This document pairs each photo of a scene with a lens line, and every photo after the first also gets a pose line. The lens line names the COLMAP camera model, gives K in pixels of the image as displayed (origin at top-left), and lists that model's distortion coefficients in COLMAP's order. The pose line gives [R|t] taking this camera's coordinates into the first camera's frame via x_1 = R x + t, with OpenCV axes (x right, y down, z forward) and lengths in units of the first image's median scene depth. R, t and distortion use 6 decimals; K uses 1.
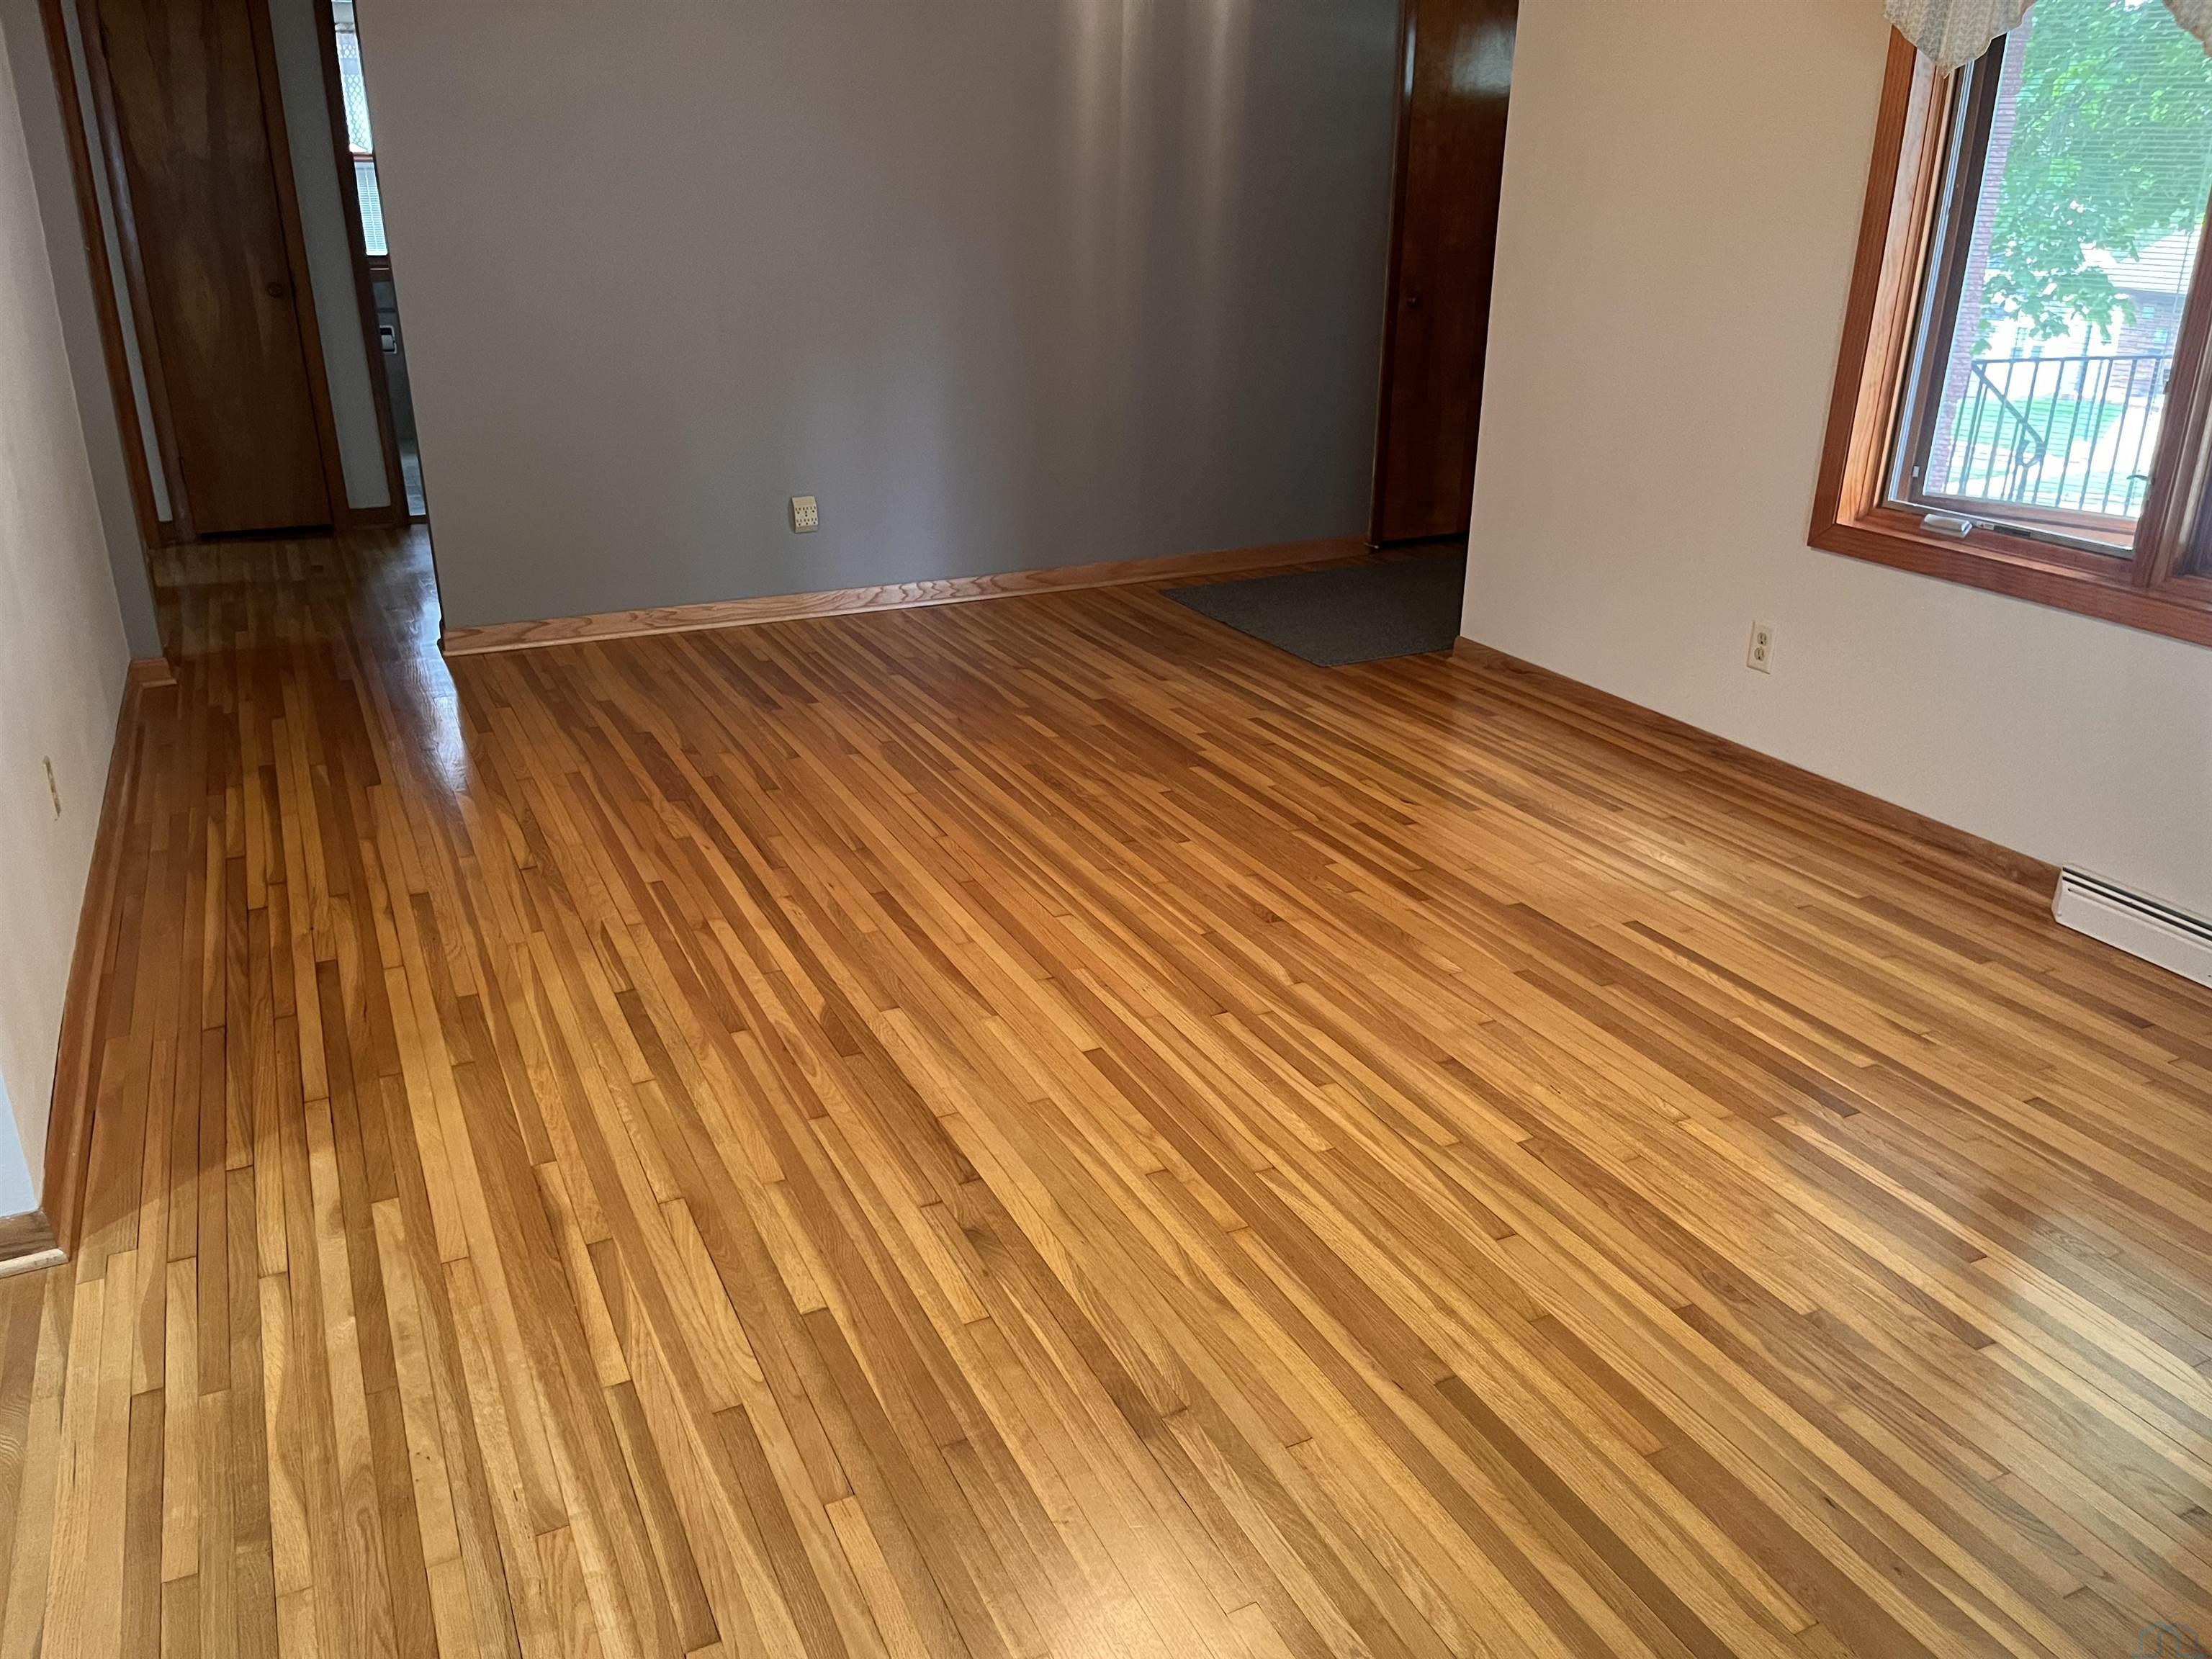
lens RADIAL K [[1707.1, 0, 1110.2], [0, 1707.1, 825.6], [0, 0, 1]] dist [0.053652, -0.059047]
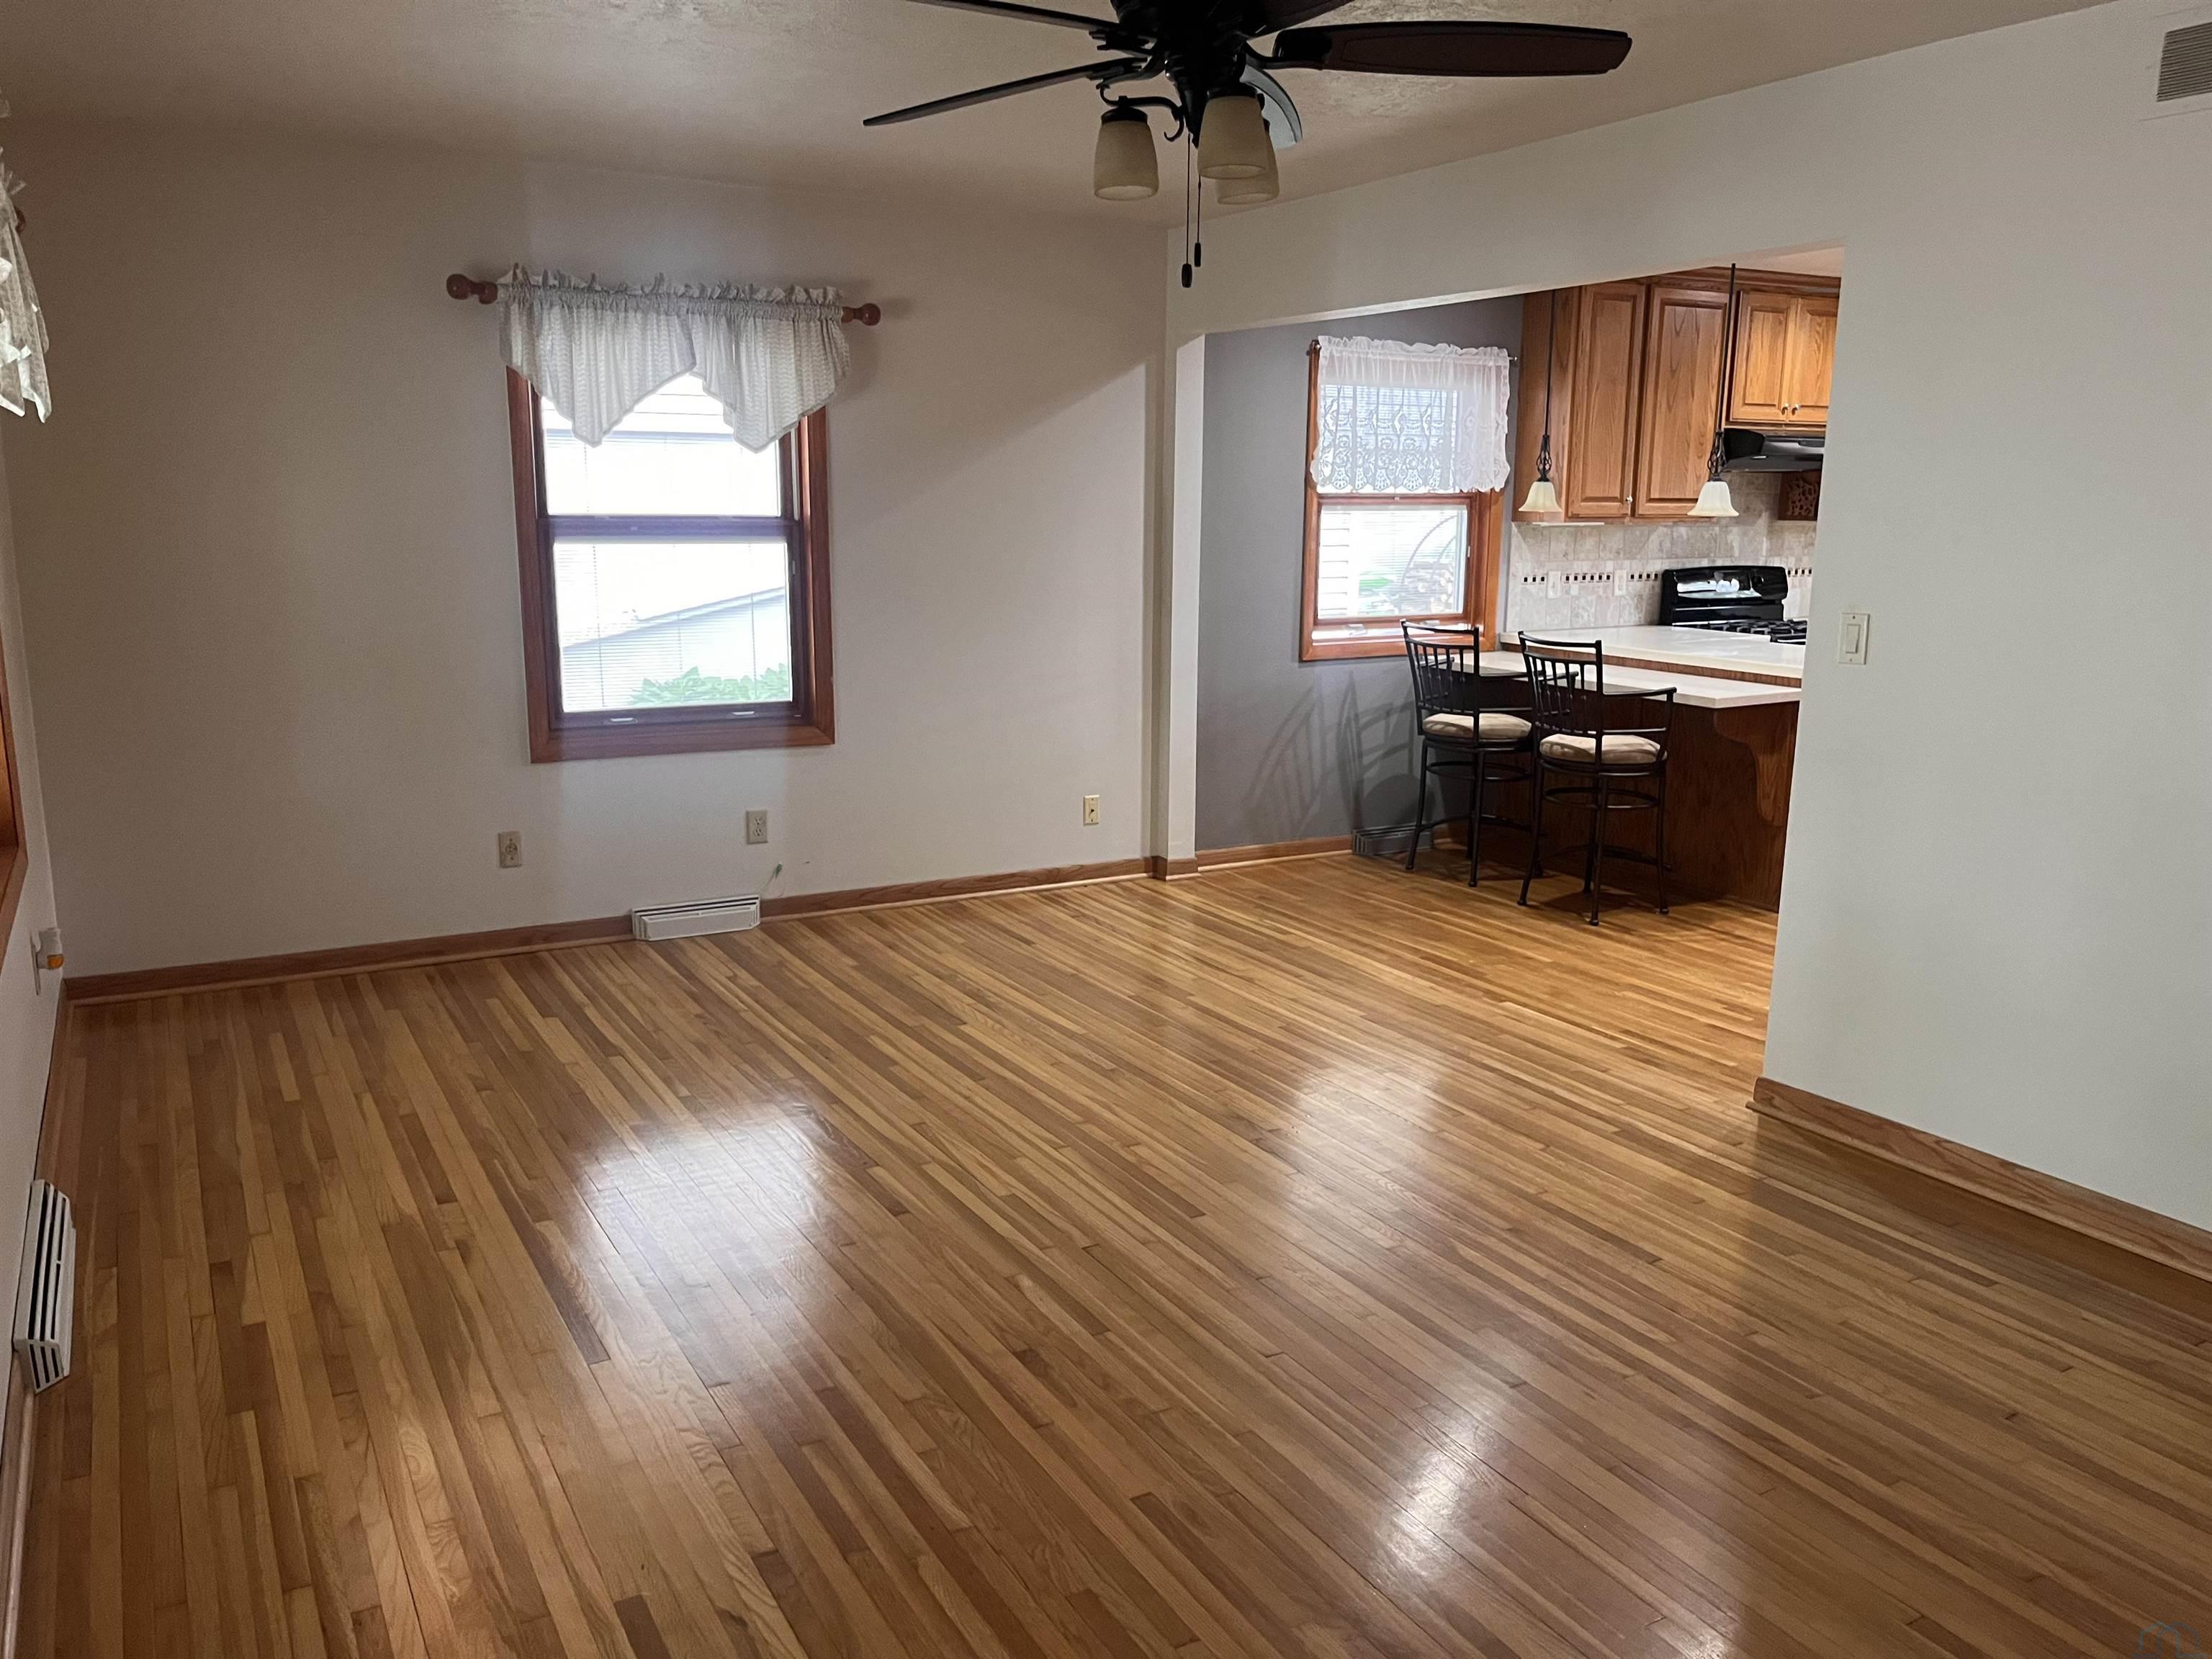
lens RADIAL K [[1707.1, 0, 1105.0], [0, 1707.1, 828.7], [0, 0, 1]] dist [0.053652, -0.059047]
pose [[-0.997991, -0.003191, -0.063278, 0.125573], [-0.036398, 0.846355, 0.531374, -0.700234], [0.051860, 0.532609, -0.844771, 1.797402]]
